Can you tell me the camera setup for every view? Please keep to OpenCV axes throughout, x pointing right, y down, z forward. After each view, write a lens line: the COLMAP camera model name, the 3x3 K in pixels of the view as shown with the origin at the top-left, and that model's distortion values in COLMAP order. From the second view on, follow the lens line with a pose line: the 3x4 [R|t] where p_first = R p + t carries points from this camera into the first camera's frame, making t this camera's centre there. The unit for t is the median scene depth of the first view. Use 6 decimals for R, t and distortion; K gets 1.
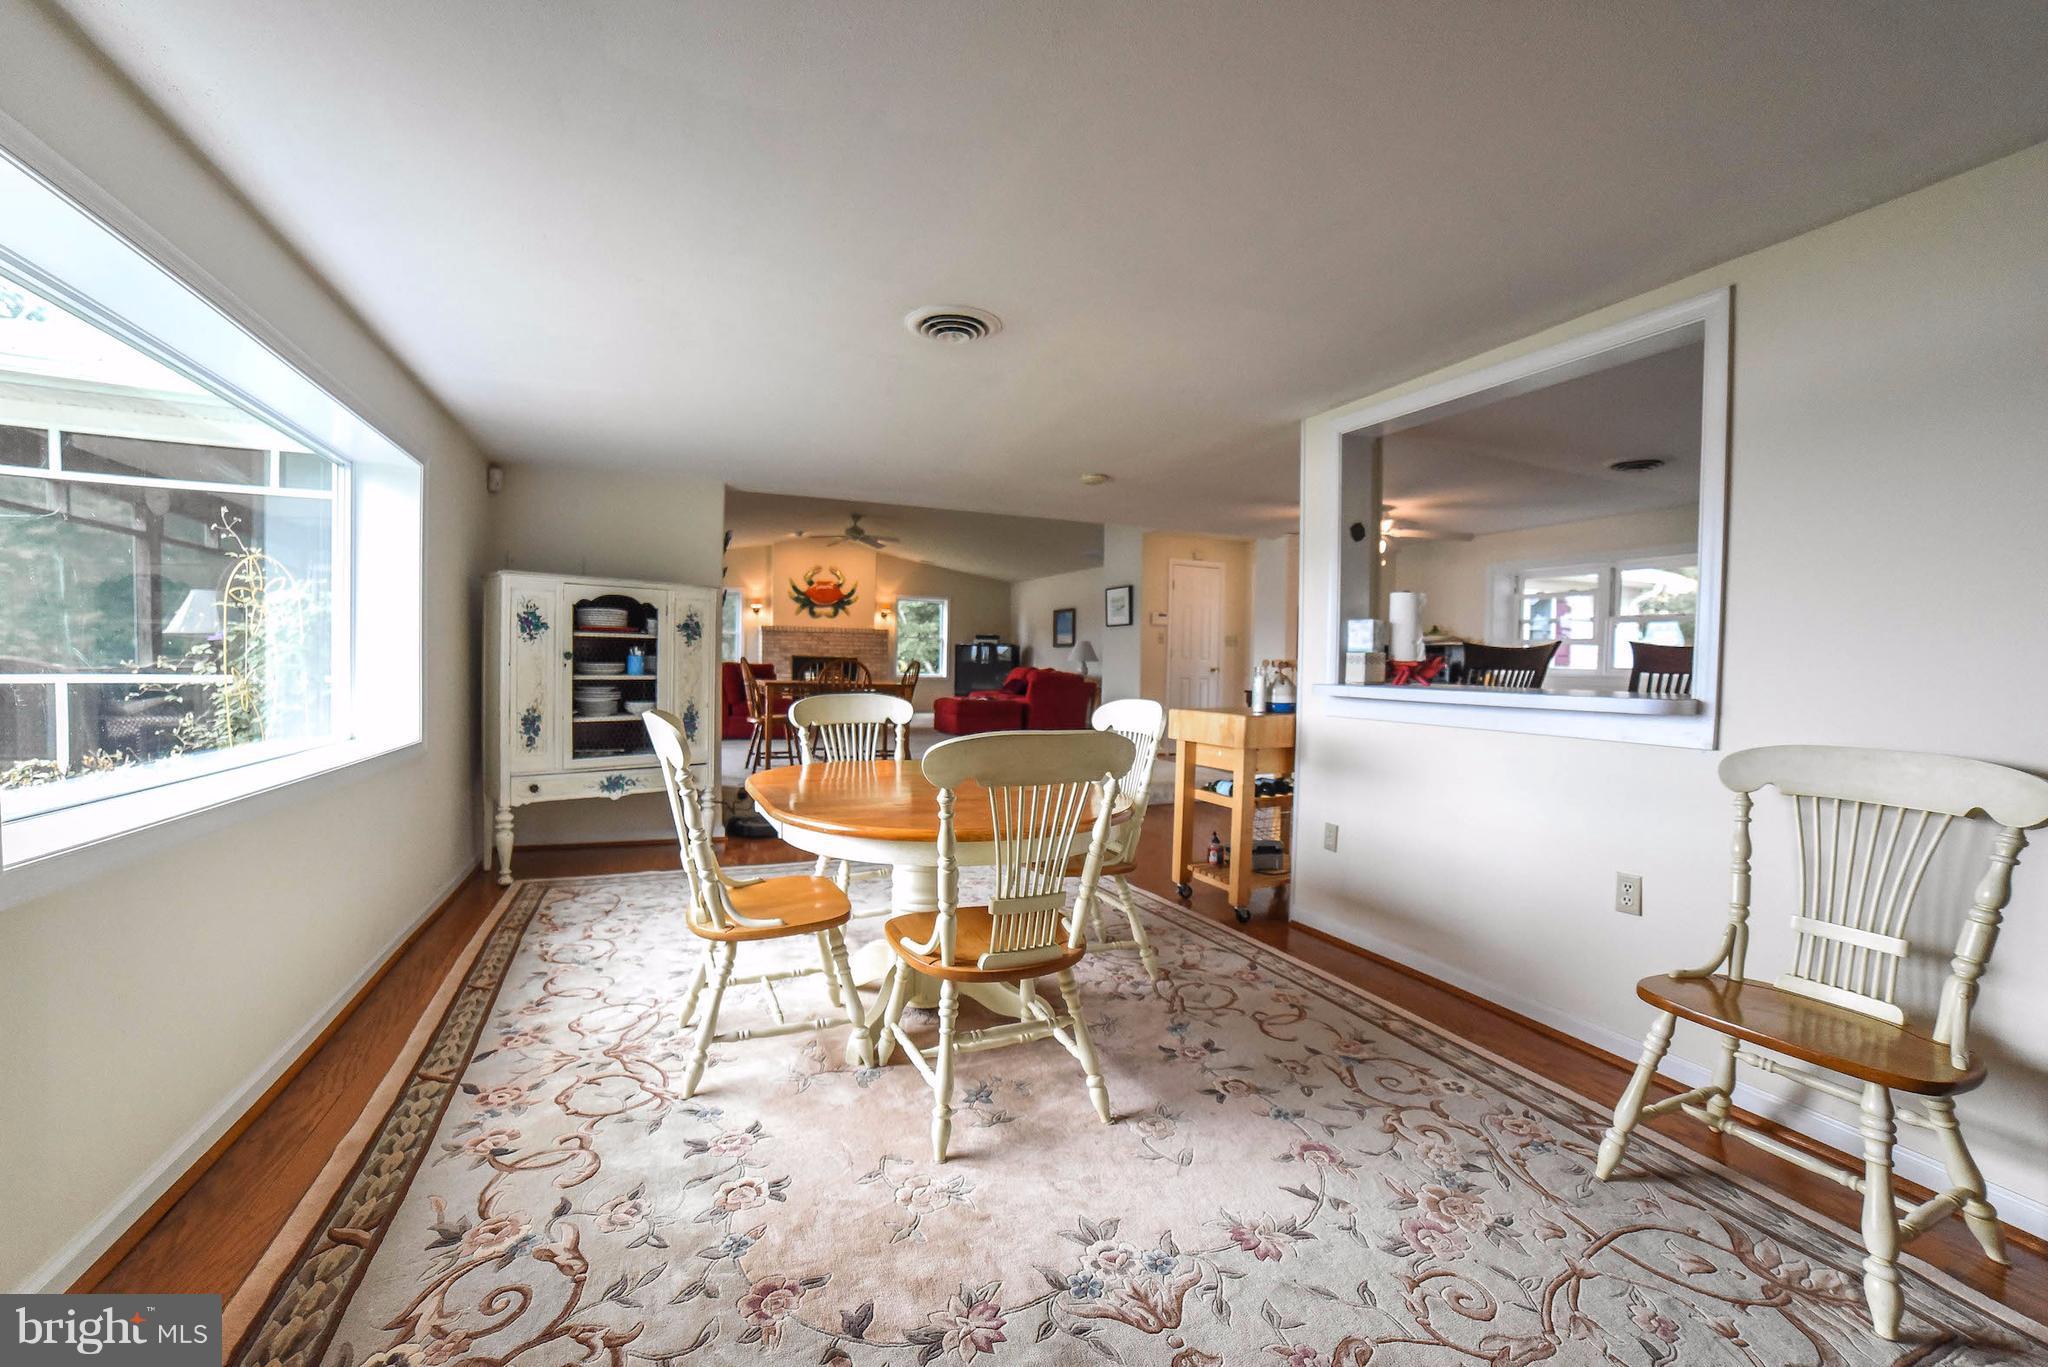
lens RADIAL K [[850.8, 0, 1031.9], [0, 850.8, 693.0], [0, 0, 1]] dist [-0.077948, 0.040904]
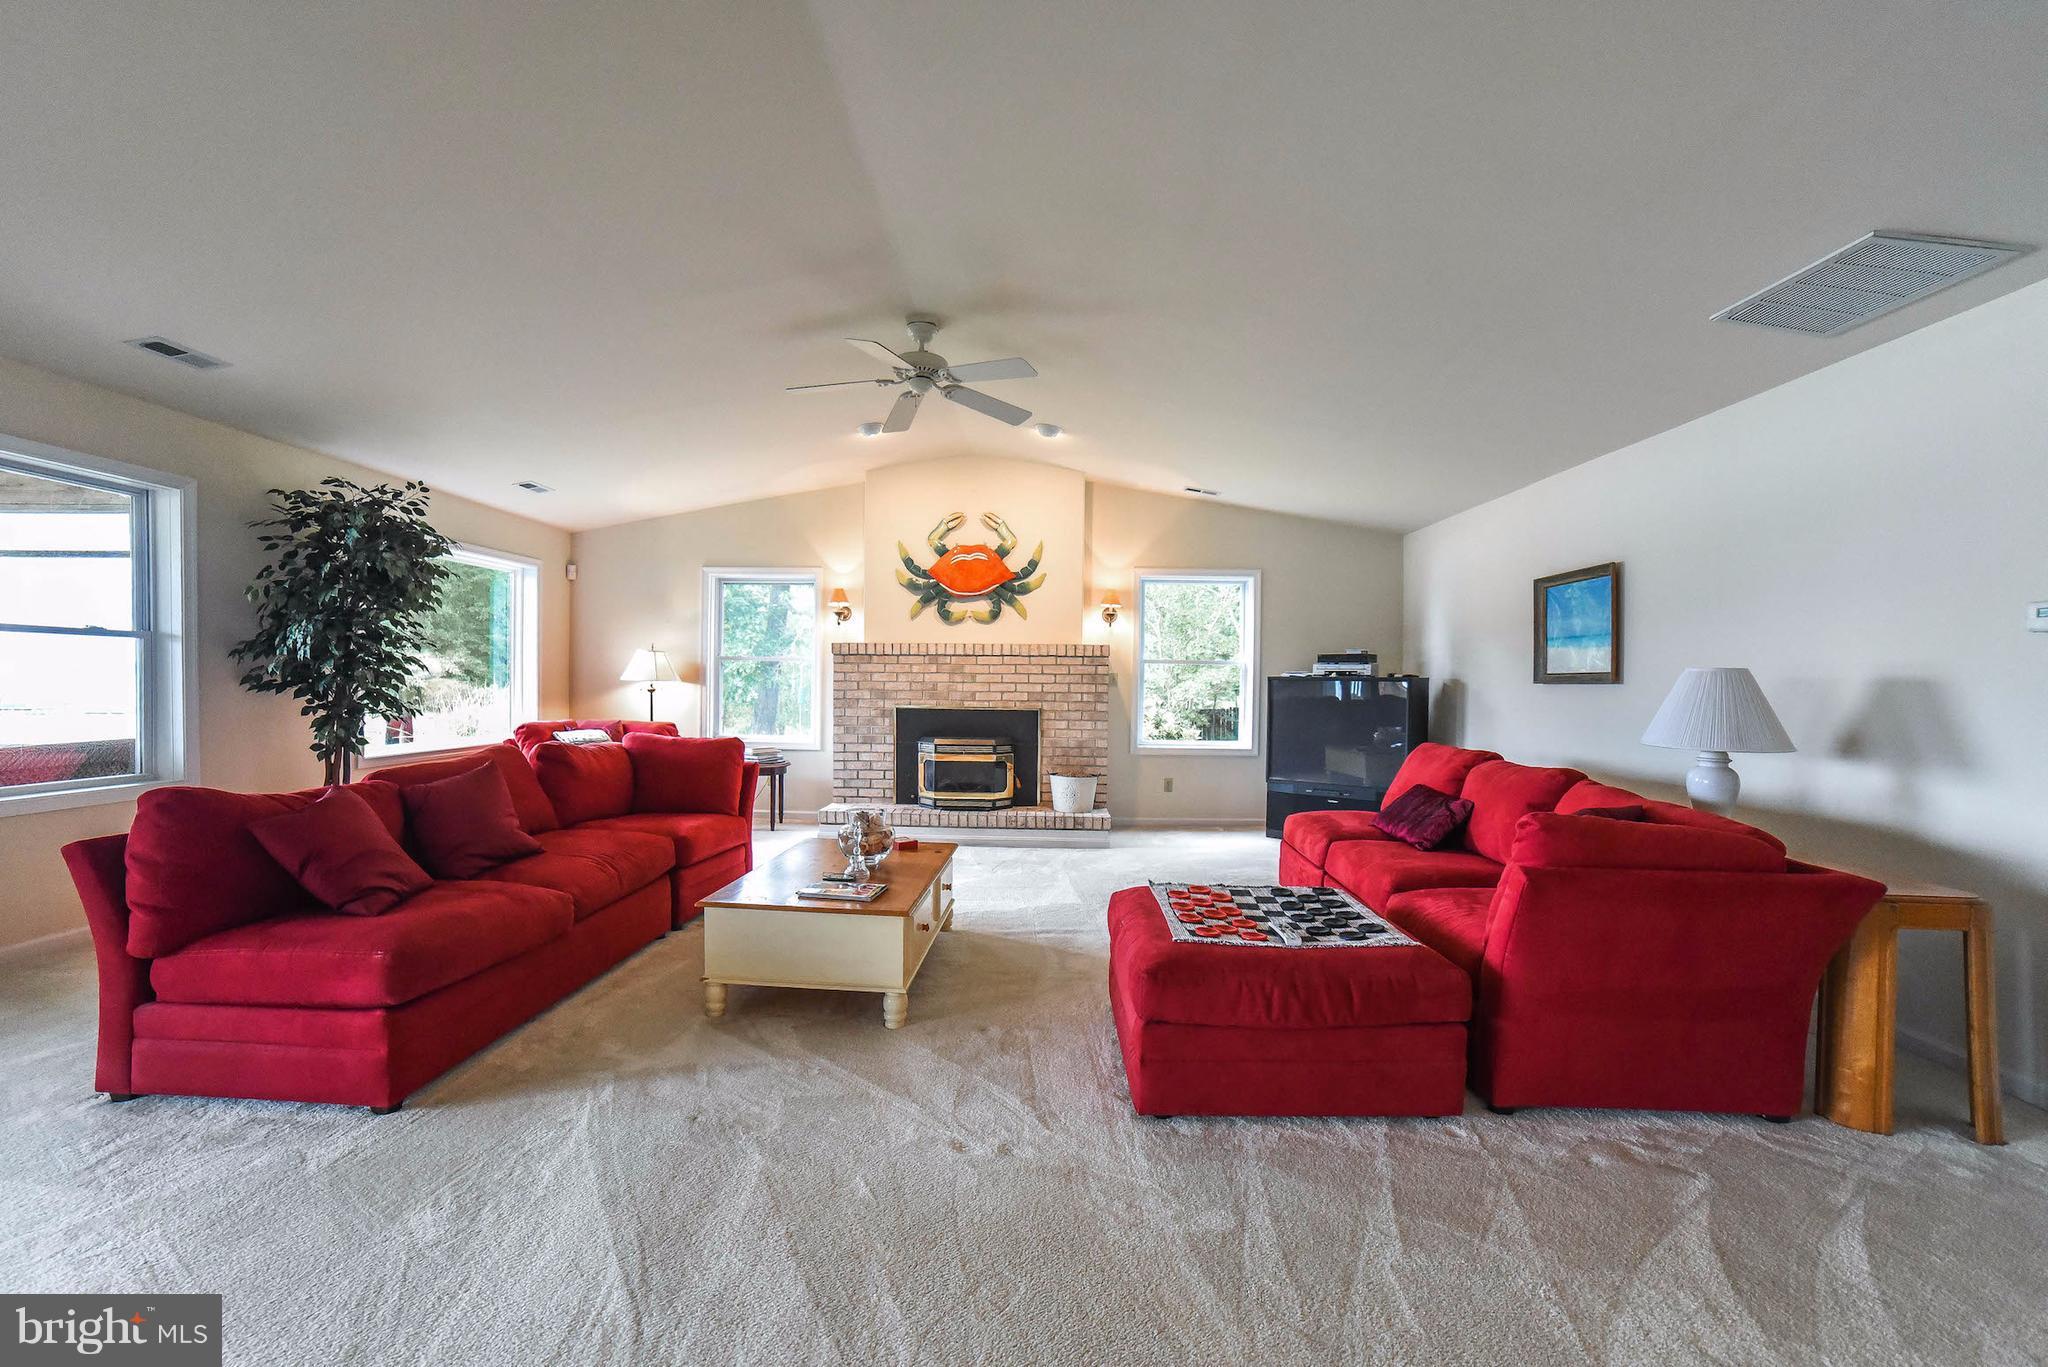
lens RADIAL K [[845.2, 0, 1004.9], [0, 845.2, 696.5], [0, 0, 1]] dist [-0.069846, 0.041966]
pose [[0.888417, -0.002259, -0.459031, -0.016871], [-0.008563, 0.999732, -0.021493, -0.039460], [0.458957, 0.023025, 0.888160, 0.599277]]
